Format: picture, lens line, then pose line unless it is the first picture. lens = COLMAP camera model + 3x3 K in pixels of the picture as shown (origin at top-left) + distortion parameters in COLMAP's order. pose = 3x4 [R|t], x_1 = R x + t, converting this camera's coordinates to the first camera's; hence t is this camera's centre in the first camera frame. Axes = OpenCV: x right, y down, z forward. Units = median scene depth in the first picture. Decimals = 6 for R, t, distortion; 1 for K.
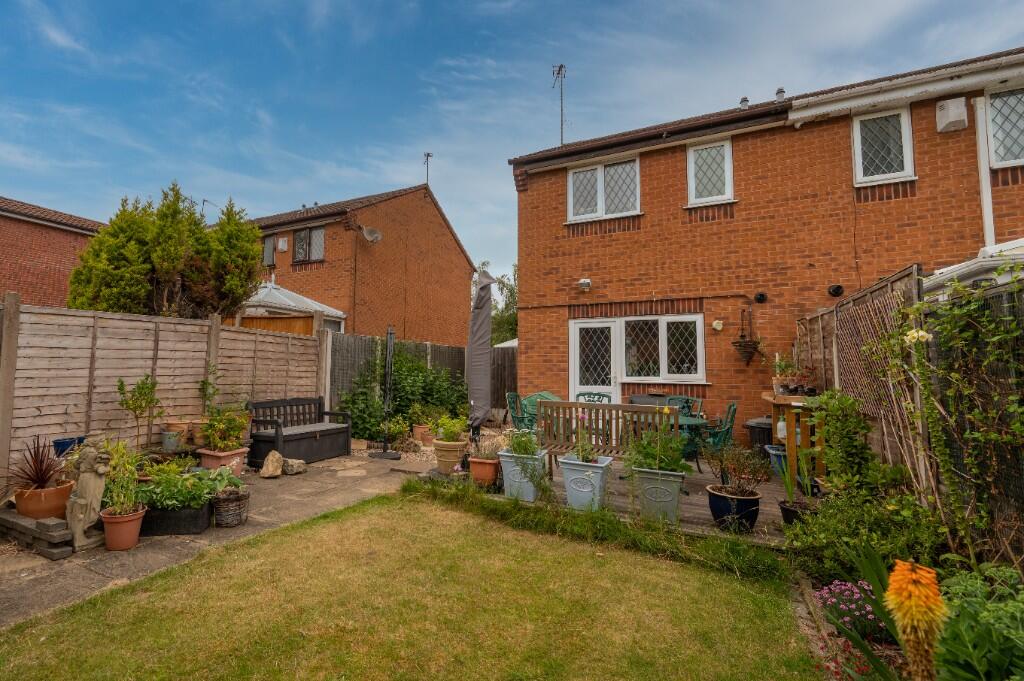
lens RADIAL K [[462.7, 0, 453.4], [0, 462.7, 334.9], [0, 0, 1]] dist [-0.002840, -0.000131]
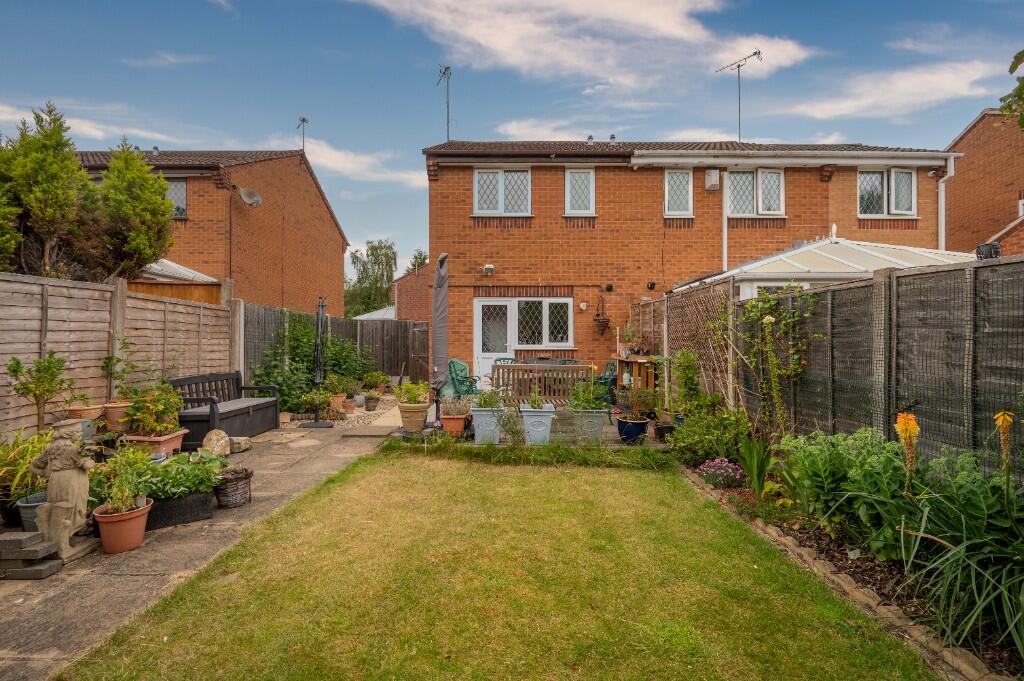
lens RADIAL K [[419.1, 0, 506.3], [0, 419.1, 338.3], [0, 0, 1]] dist [-0.001193, 0.000196]
pose [[0.886883, -0.008168, 0.461922, -0.196671], [-0.024403, 0.997620, 0.064495, -0.001057], [-0.461349, -0.068472, 0.884572, -0.001158]]
